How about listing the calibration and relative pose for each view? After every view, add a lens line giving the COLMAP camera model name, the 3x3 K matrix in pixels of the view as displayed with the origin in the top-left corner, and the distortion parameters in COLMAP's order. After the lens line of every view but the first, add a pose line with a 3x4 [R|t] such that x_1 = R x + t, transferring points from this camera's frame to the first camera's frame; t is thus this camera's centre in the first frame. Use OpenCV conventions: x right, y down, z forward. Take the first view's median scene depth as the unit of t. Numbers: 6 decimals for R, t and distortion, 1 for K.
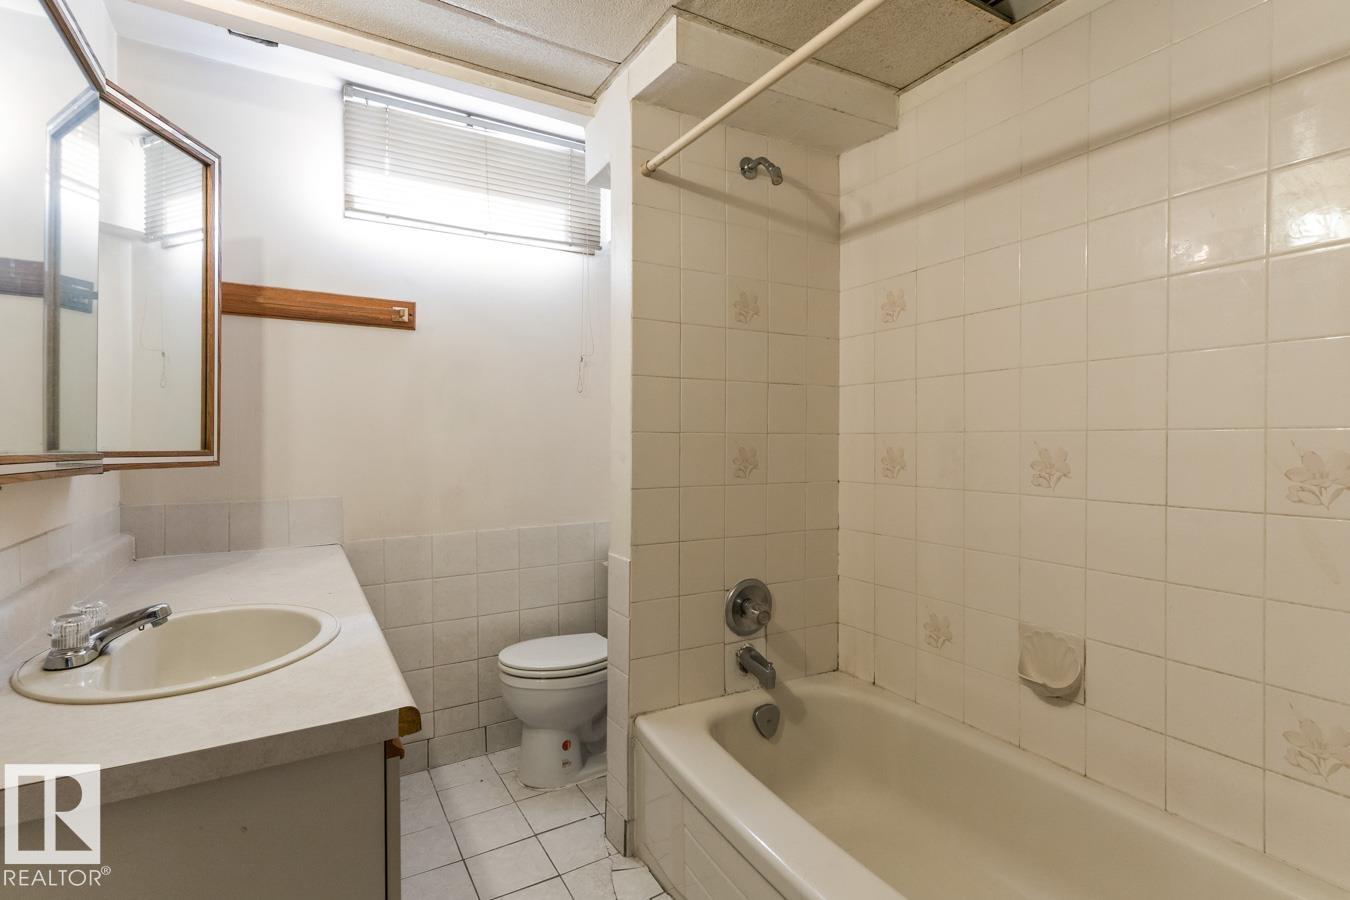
lens RADIAL K [[633.7, 0, 674.7], [0, 633.7, 446.5], [0, 0, 1]] dist [0.007731, 0.000213]
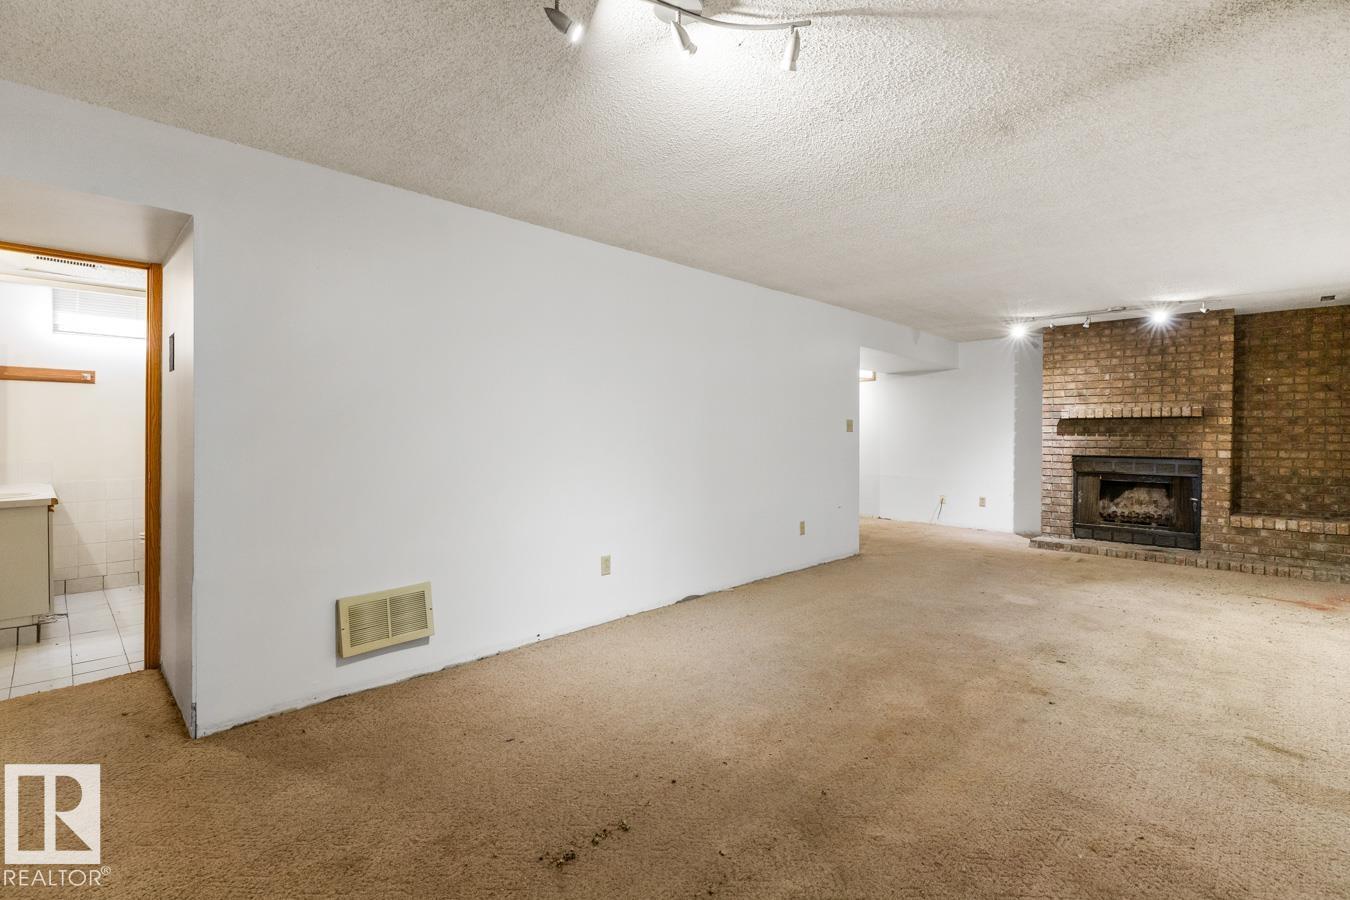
lens RADIAL K [[633.7, 0, 674.6], [0, 633.7, 441.2], [0, 0, 1]] dist [0.007731, 0.000213]
pose [[0.969981, -0.002327, 0.243170, 1.008764], [0.001923, 0.999996, 0.001895, 0.009571], [-0.243173, -0.001371, 0.969982, -1.633862]]
